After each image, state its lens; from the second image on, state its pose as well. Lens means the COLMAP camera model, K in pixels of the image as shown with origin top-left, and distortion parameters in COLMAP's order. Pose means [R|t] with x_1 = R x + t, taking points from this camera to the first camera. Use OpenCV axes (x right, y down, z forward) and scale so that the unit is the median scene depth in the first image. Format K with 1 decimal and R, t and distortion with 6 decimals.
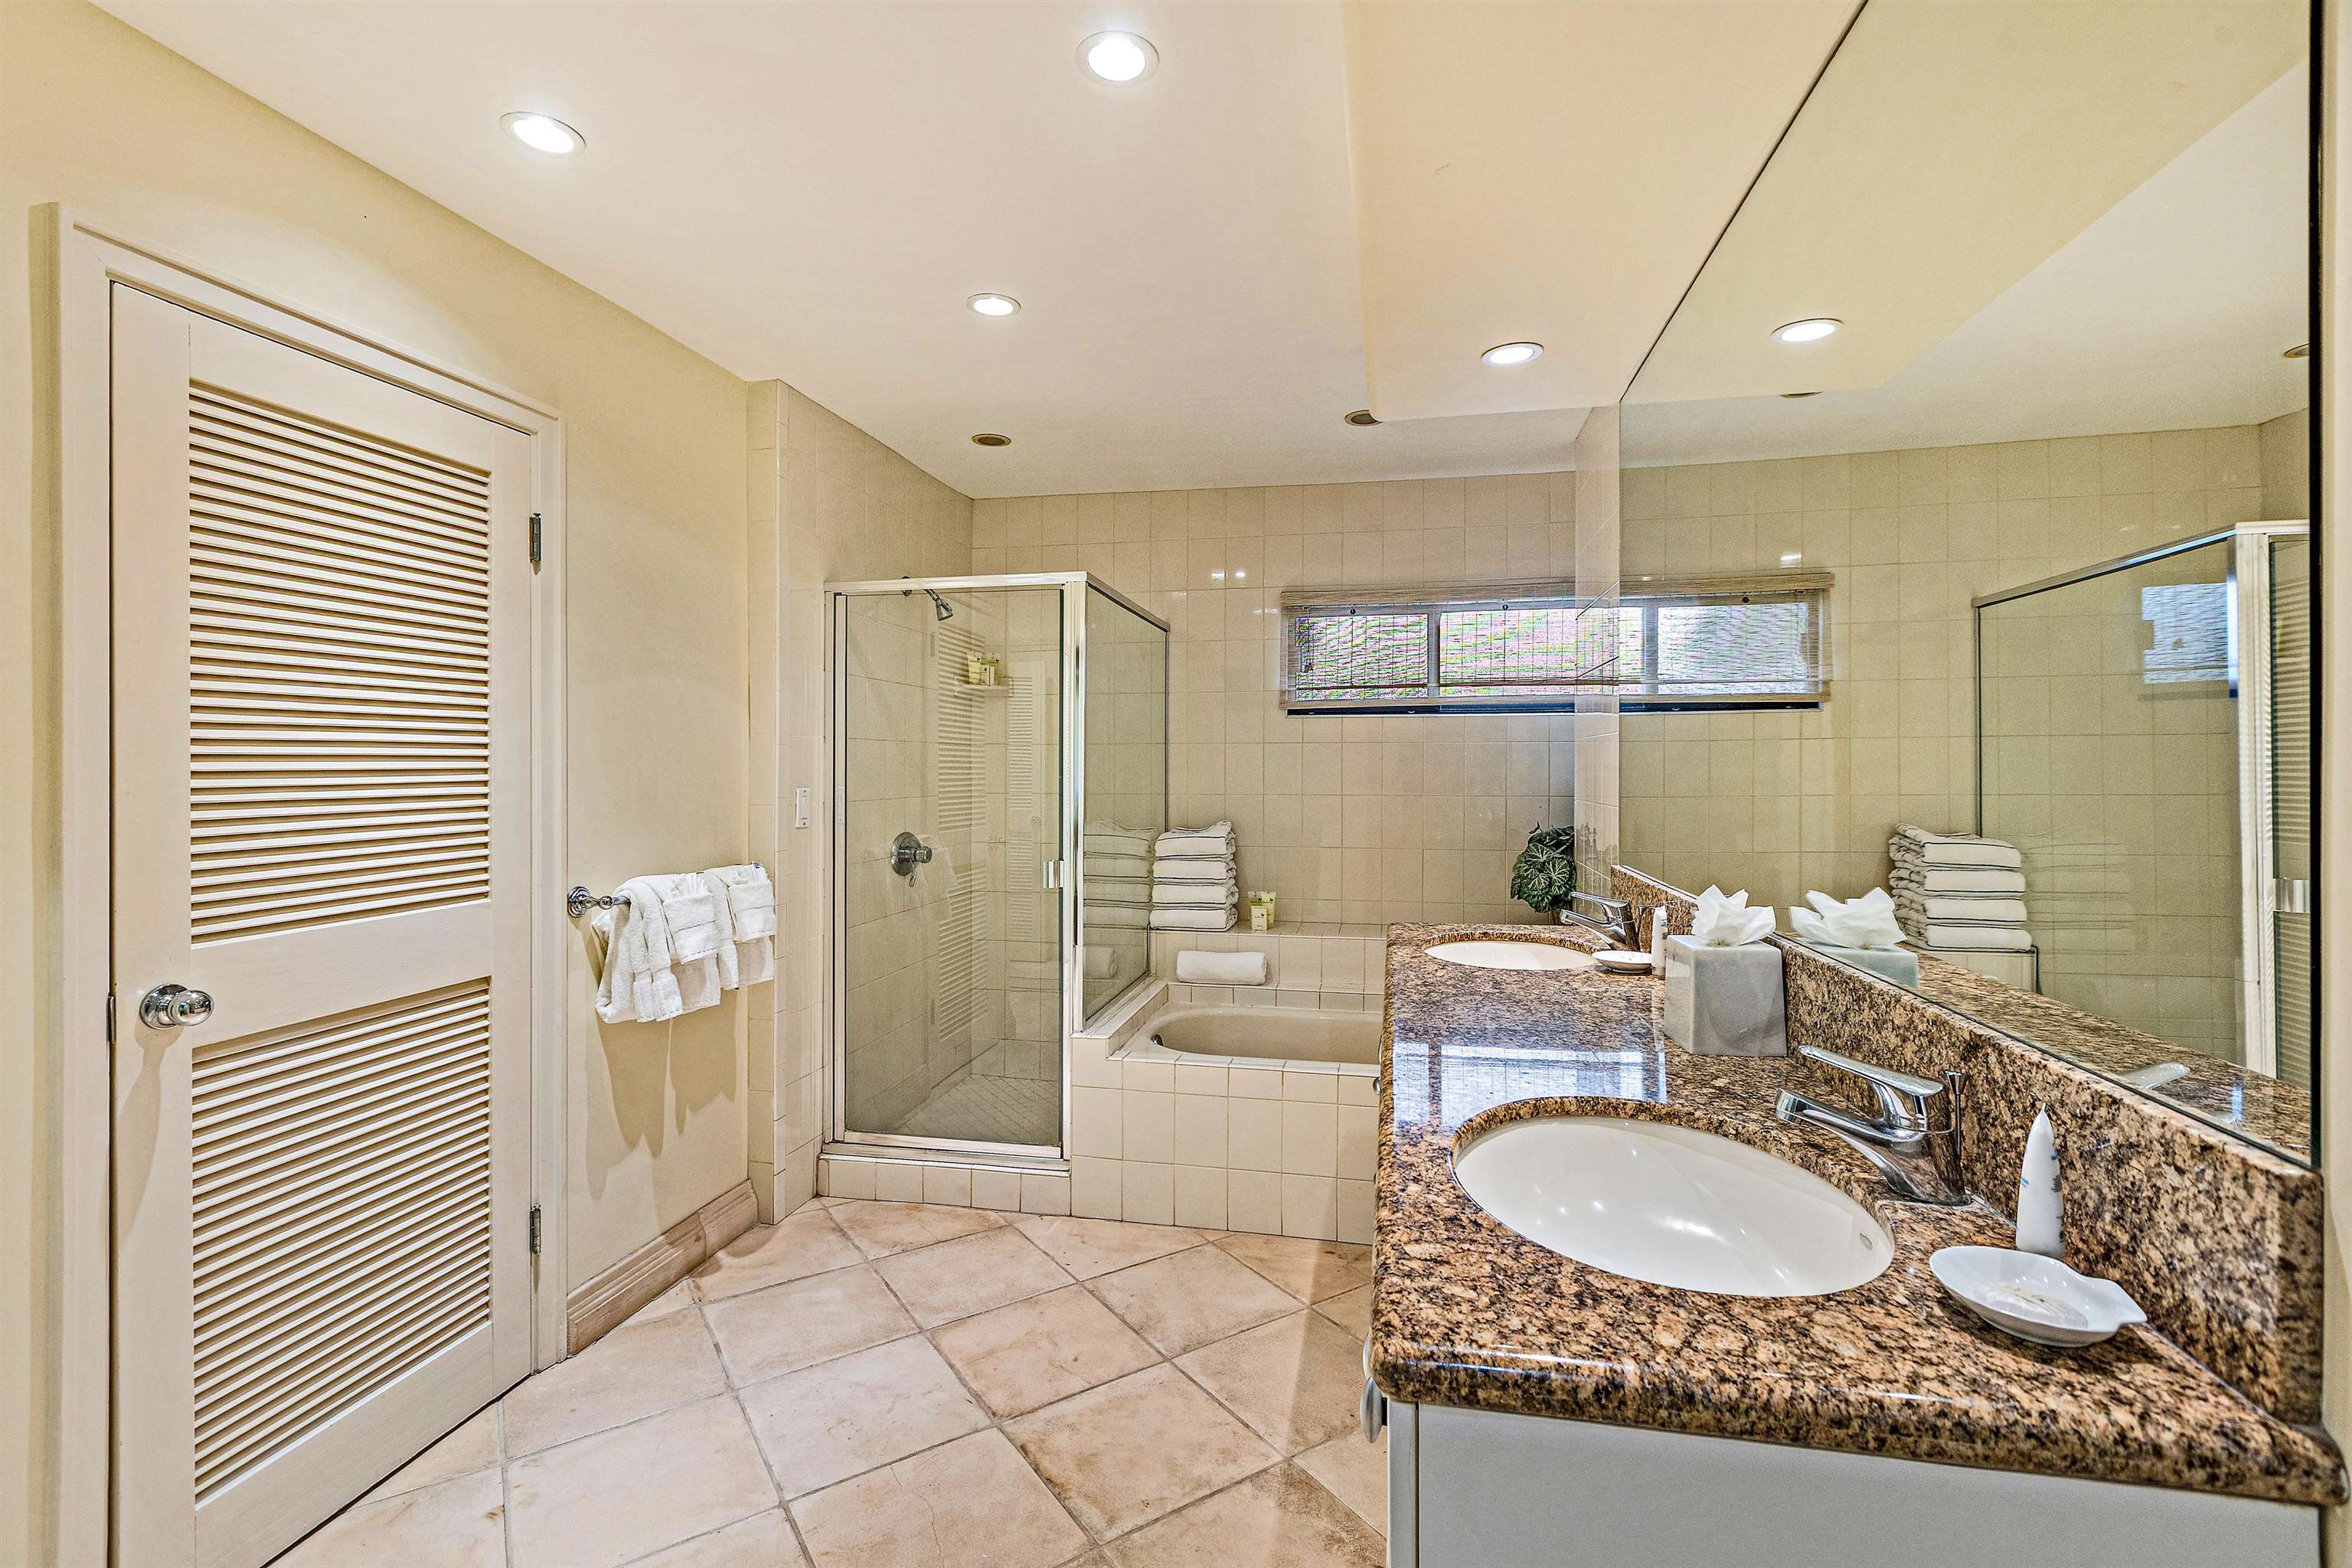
lens RADIAL K [[1070.5, 0, 1148.8], [0, 1070.5, 764.1], [0, 0, 1]] dist [0.000744, -0.012606]
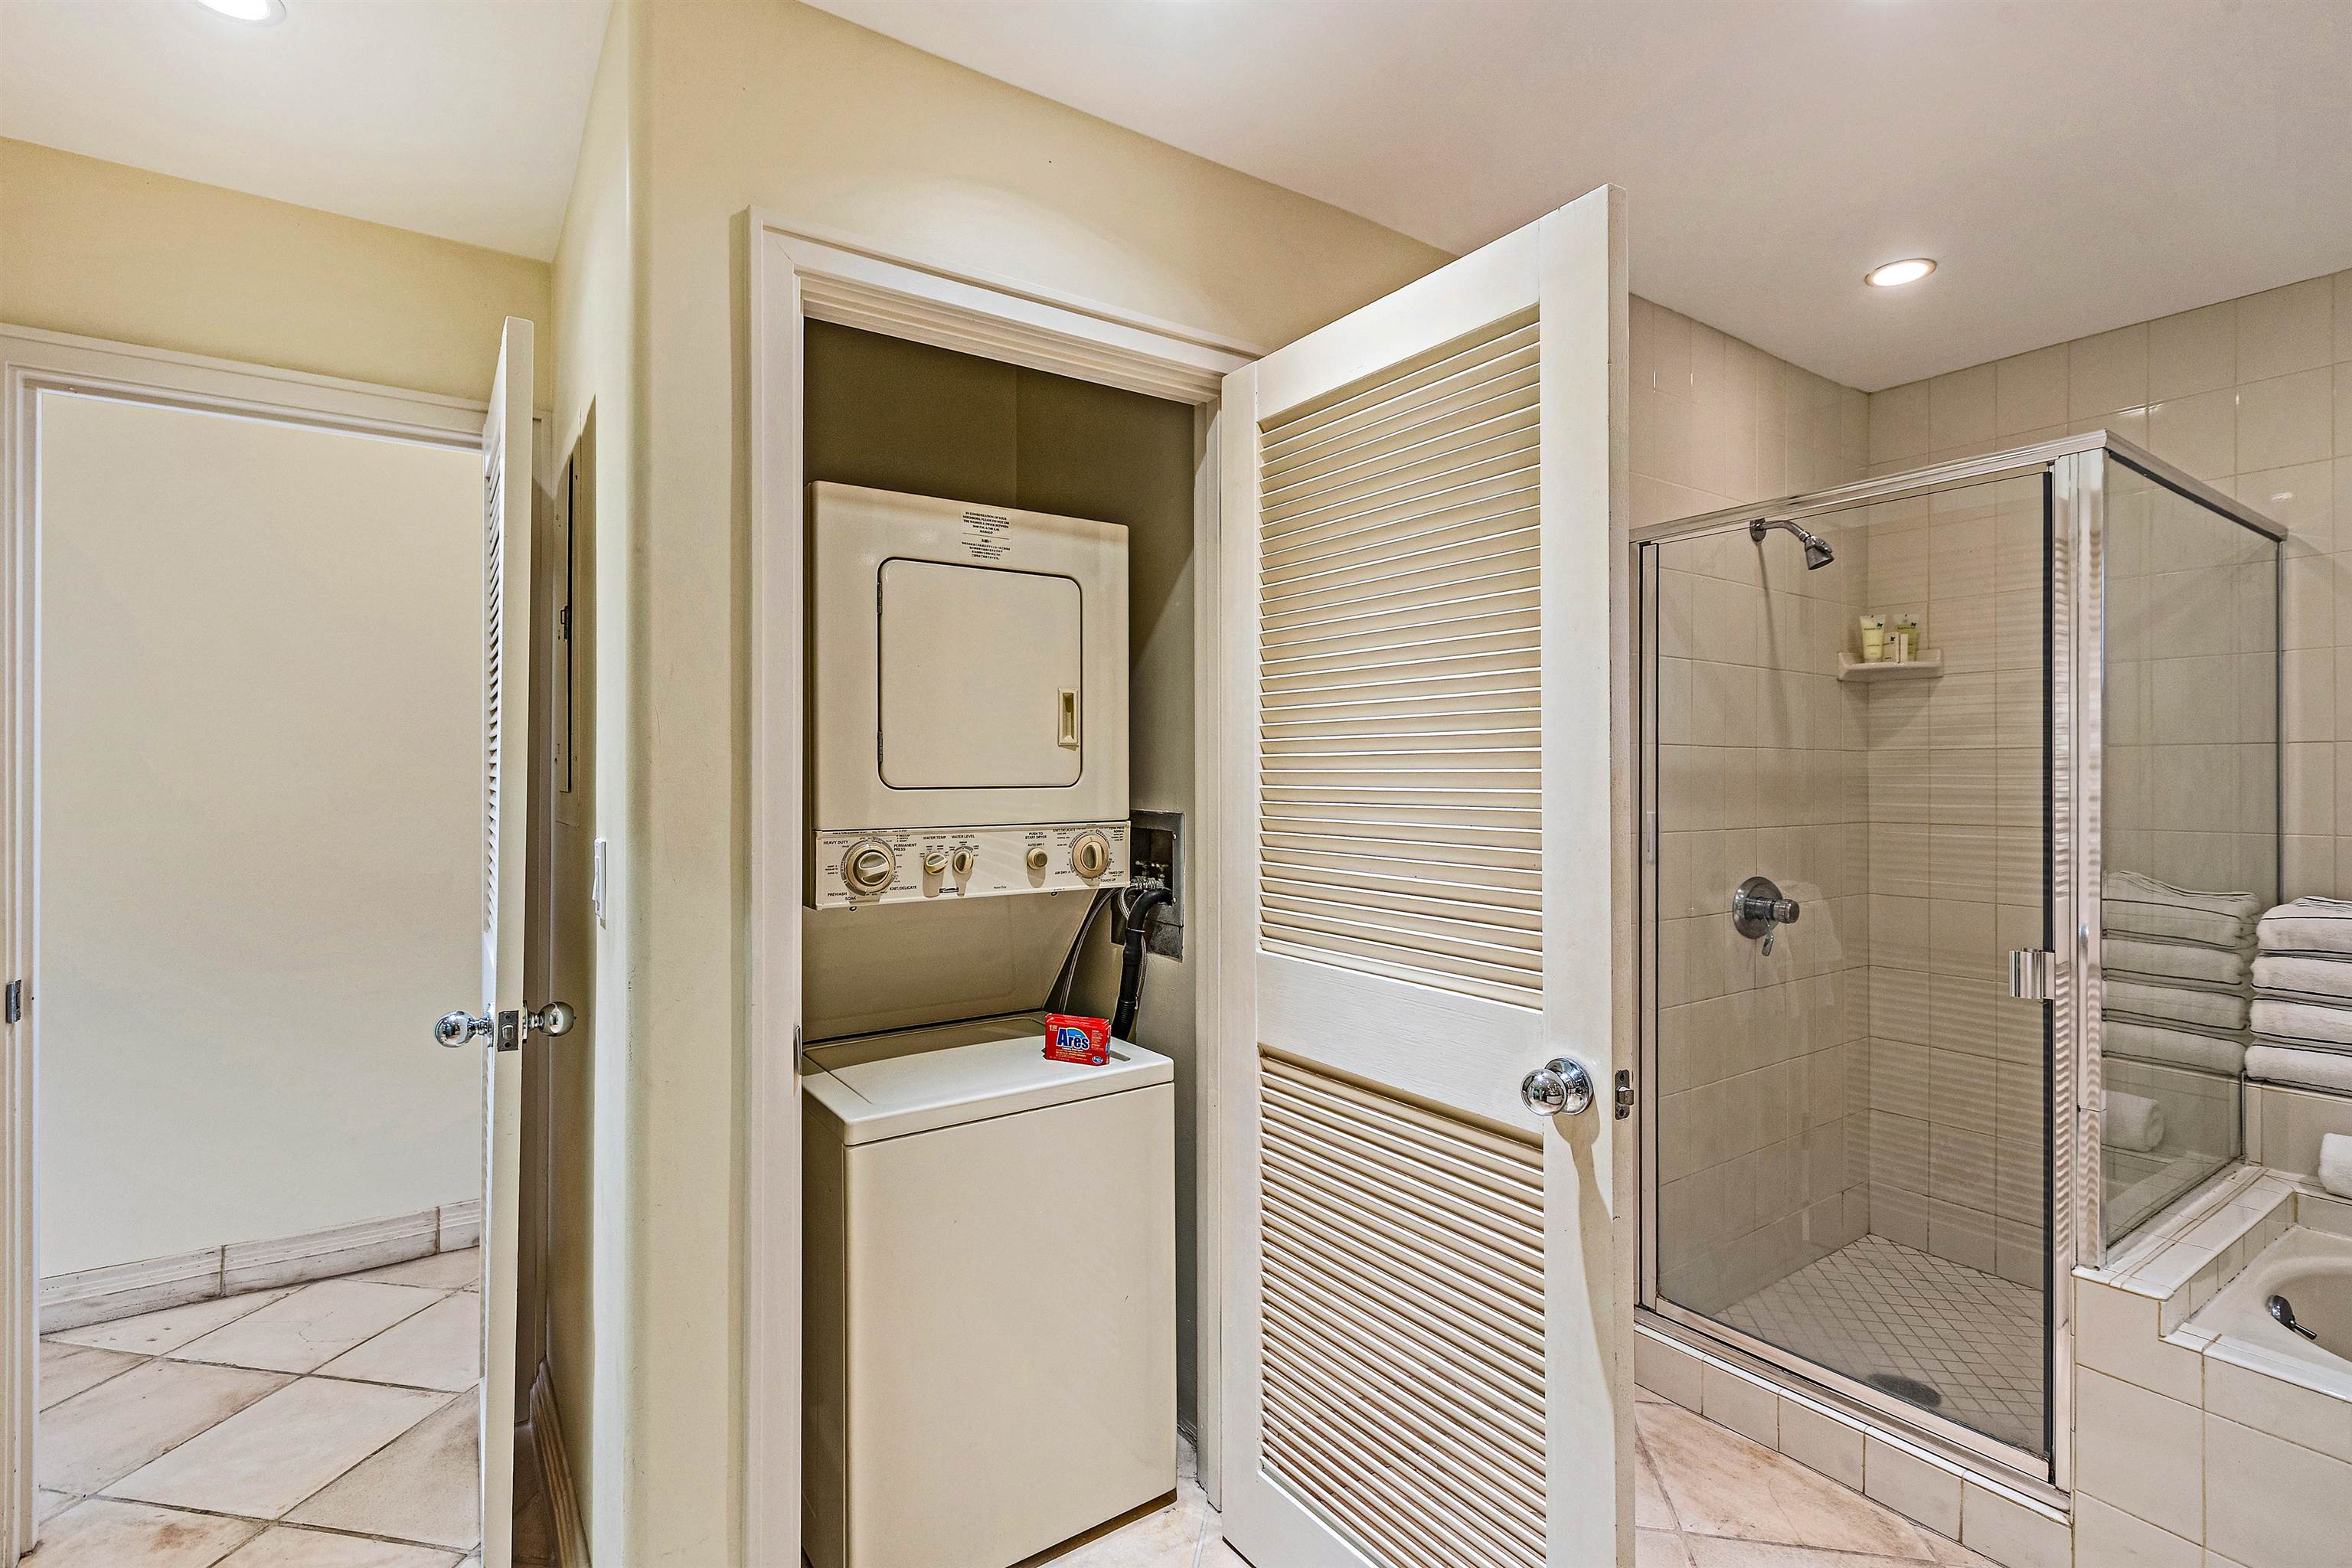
lens RADIAL K [[1070.5, 0, 1148.8], [0, 1070.5, 764.1], [0, 0, 1]] dist [0.000744, -0.012606]
pose [[0.724751, -0.006998, -0.688975, -0.034884], [-0.000870, 0.999938, -0.011071, -0.000741], [0.689010, 0.008623, 0.724700, 0.228199]]
